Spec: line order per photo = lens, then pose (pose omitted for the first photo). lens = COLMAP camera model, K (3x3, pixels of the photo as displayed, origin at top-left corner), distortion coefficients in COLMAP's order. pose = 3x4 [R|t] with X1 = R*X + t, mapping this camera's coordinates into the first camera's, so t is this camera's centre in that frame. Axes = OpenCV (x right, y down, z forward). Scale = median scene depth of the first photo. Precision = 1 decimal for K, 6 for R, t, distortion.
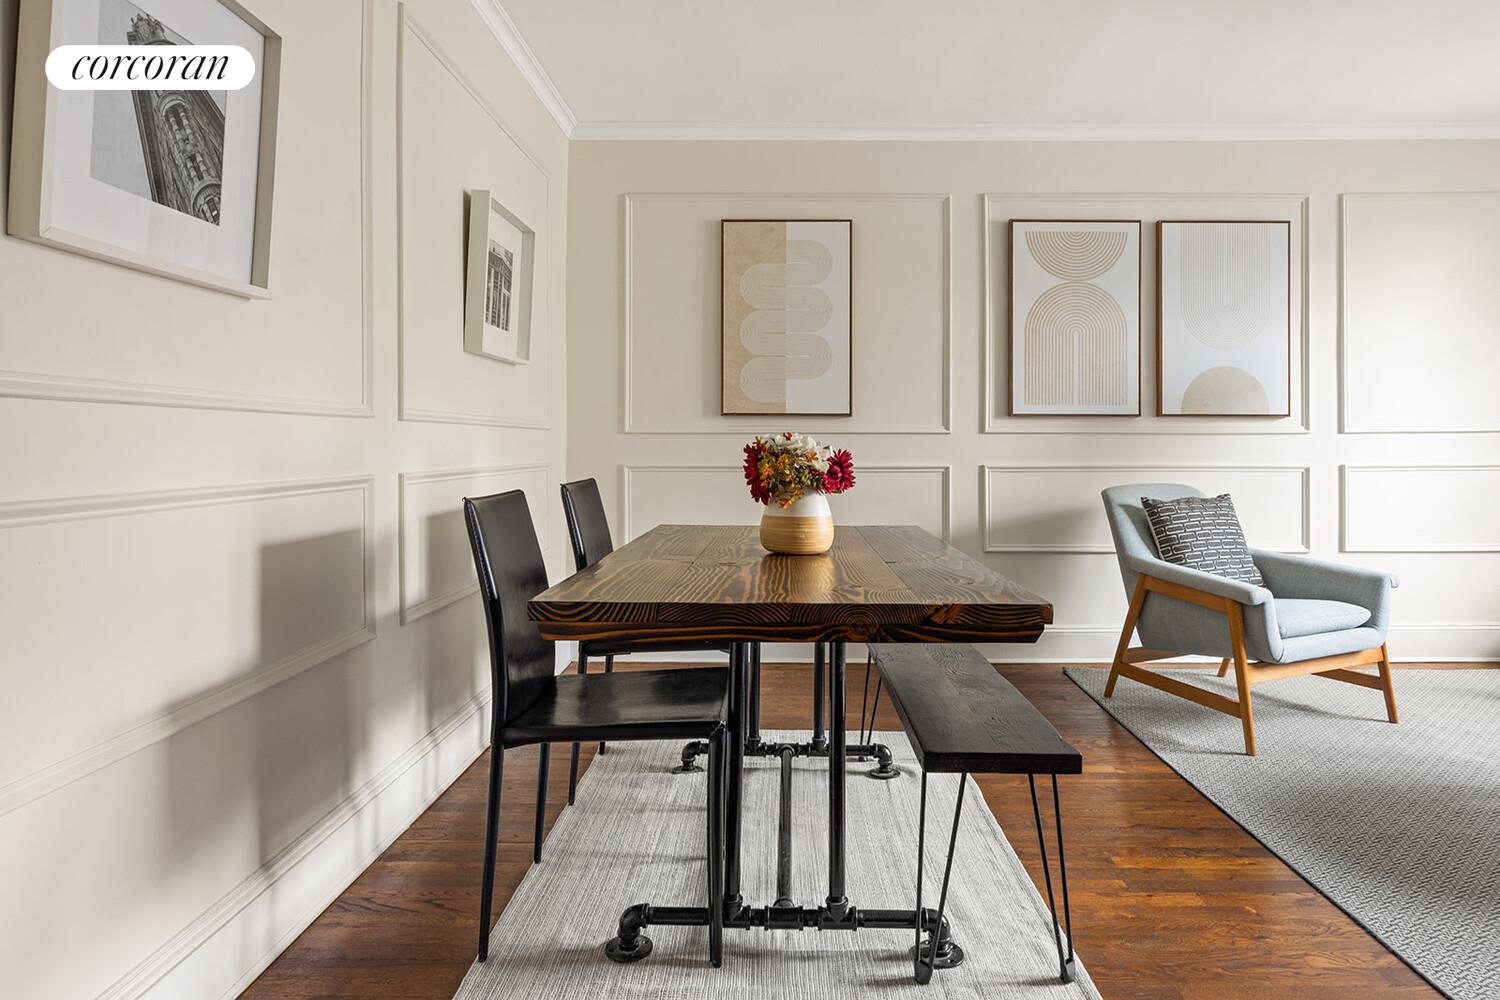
lens RADIAL K [[879.6, 0, 782.7], [0, 879.6, 437.4], [0, 0, 1]] dist [-0.003079, -0.000697]
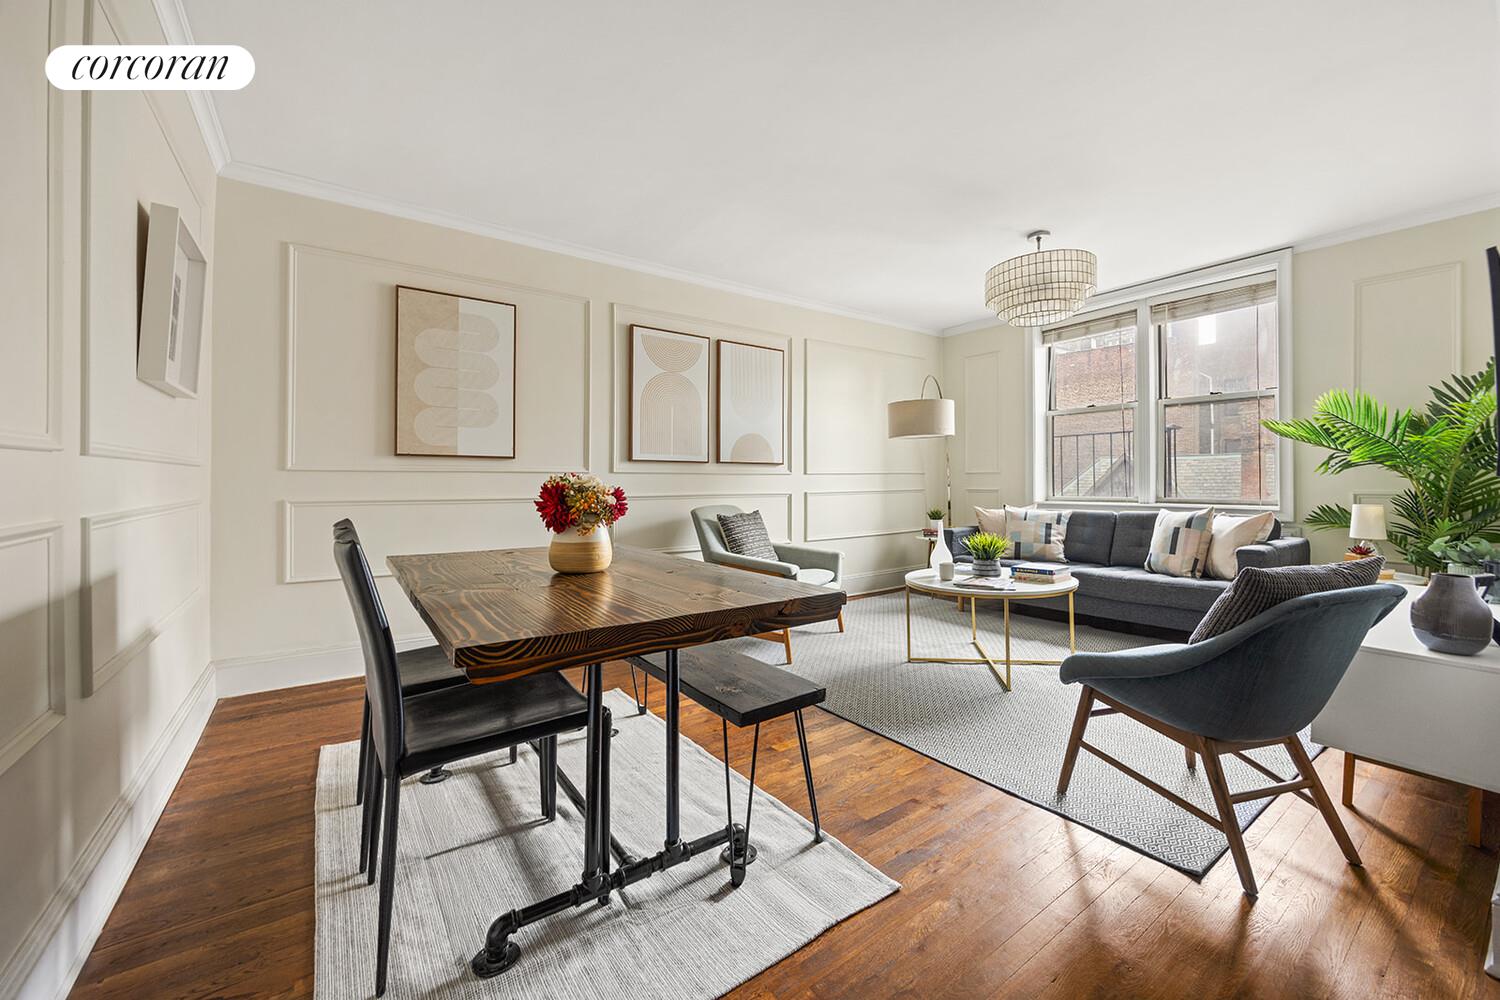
lens RADIAL K [[591.1, 0, 760.9], [0, 591.1, 473.9], [0, 0, 1]] dist [0.001645, -0.000833]
pose [[0.806077, 0.006082, 0.591779, -0.176368], [-0.005848, 0.999980, -0.002312, -0.002821], [-0.591781, -0.001597, 0.806097, 0.119875]]
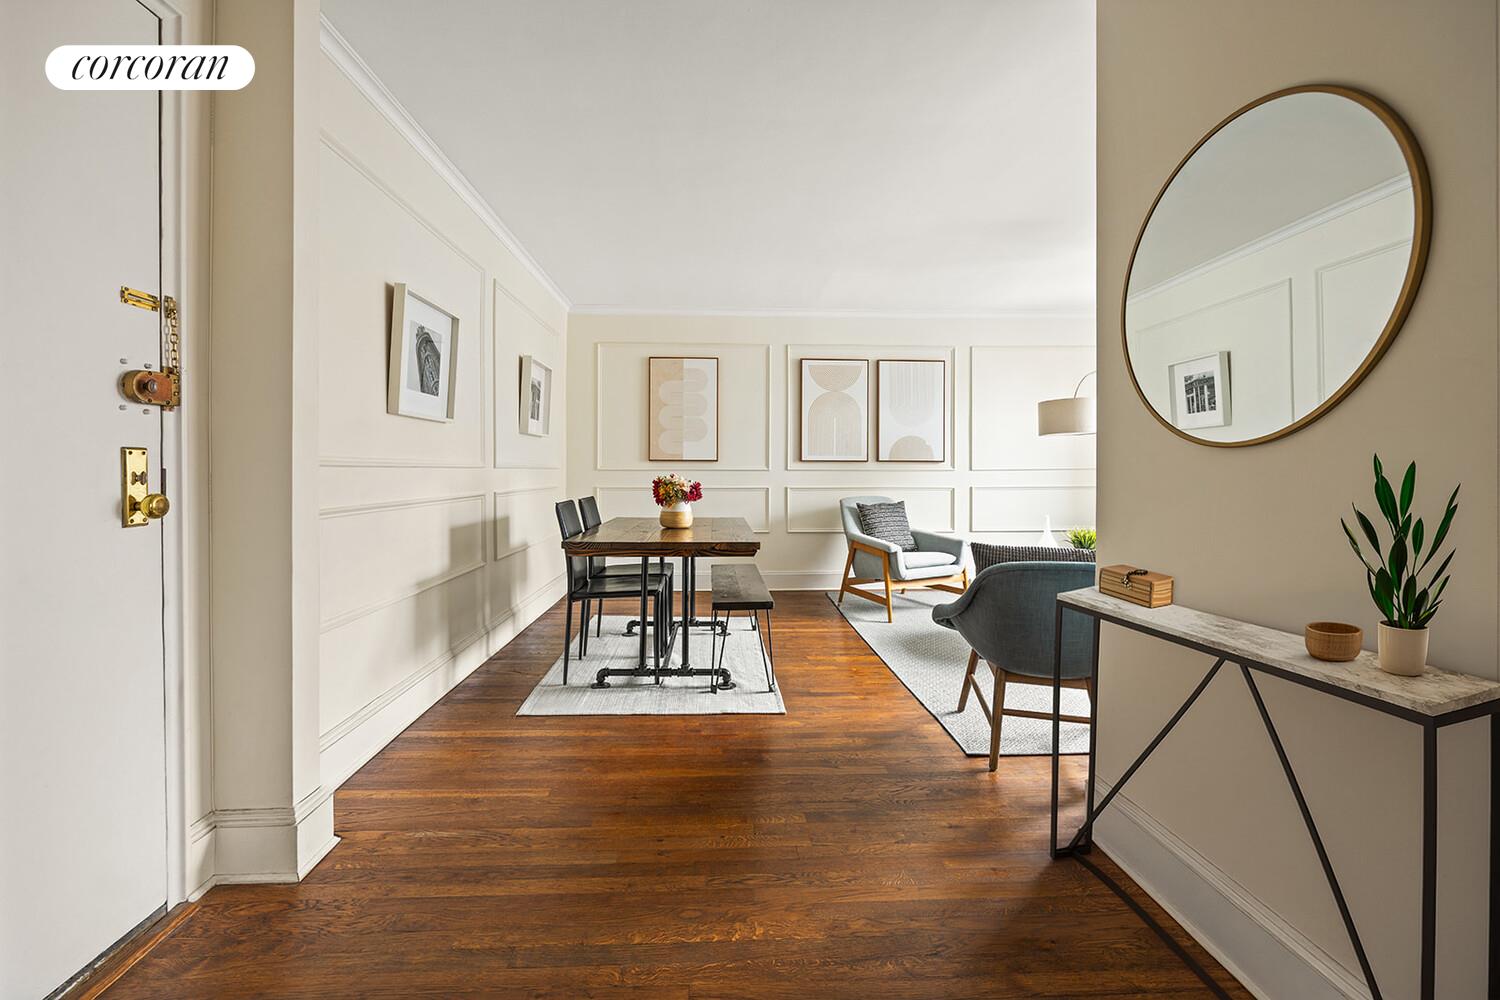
lens RADIAL K [[591.1, 0, 734.8], [0, 591.1, 468.2], [0, 0, 1]] dist [0.001645, -0.000833]
pose [[0.998618, 0.001426, 0.052533, 0.059190], [-0.001755, 0.999979, 0.006210, -0.020942], [-0.052523, -0.006293, 0.998600, -0.348485]]
